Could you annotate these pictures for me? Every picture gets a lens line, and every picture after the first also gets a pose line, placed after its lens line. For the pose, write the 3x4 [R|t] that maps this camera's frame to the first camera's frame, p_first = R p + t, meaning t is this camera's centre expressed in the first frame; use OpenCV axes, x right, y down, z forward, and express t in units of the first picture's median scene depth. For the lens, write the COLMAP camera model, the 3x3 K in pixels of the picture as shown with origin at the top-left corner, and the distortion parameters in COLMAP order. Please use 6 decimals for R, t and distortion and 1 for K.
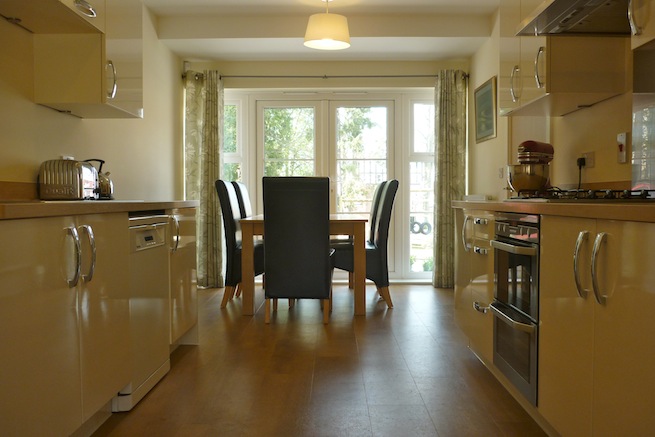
lens RADIAL K [[640.2, 0, 342.4], [0, 640.2, 218.8], [0, 0, 1]] dist [-0.092968, 0.001731]
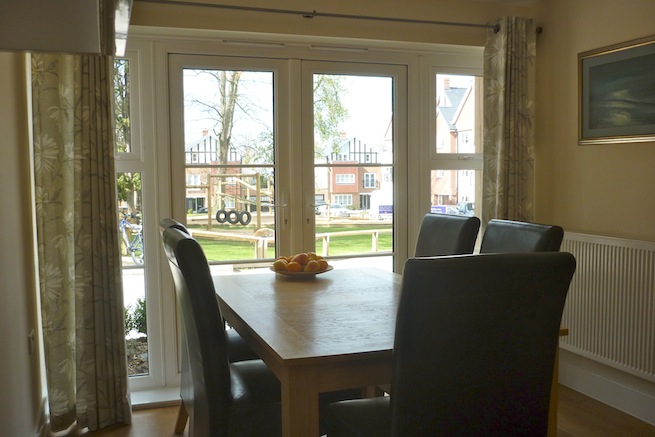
lens RADIAL K [[634.6, 0, 326.9], [0, 634.6, 234.5], [0, 0, 1]] dist [-0.012069, -0.019127]
pose [[0.945925, -0.035872, 0.322397, -0.196746], [0.016464, 0.997895, 0.062729, -0.071385], [-0.323969, -0.054029, 0.944524, 0.485446]]
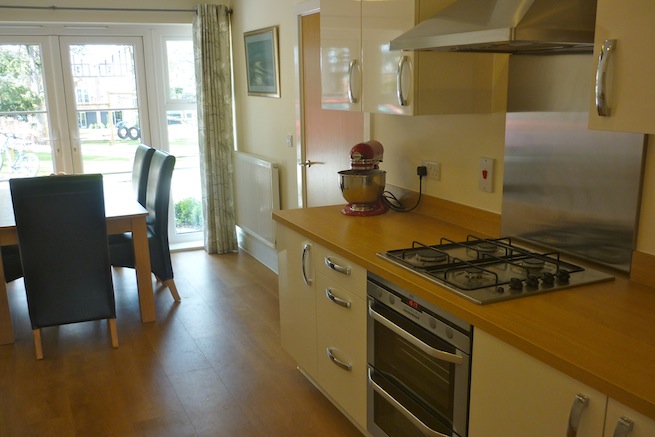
lens RADIAL K [[634.6, 0, 326.9], [0, 634.6, 234.5], [0, 0, 1]] dist [-0.012069, -0.019127]
pose [[0.909172, -0.109695, 0.401712, -0.063929], [0.027713, 0.978480, 0.204471, -0.100613], [-0.415497, -0.174767, 0.892647, 0.120226]]
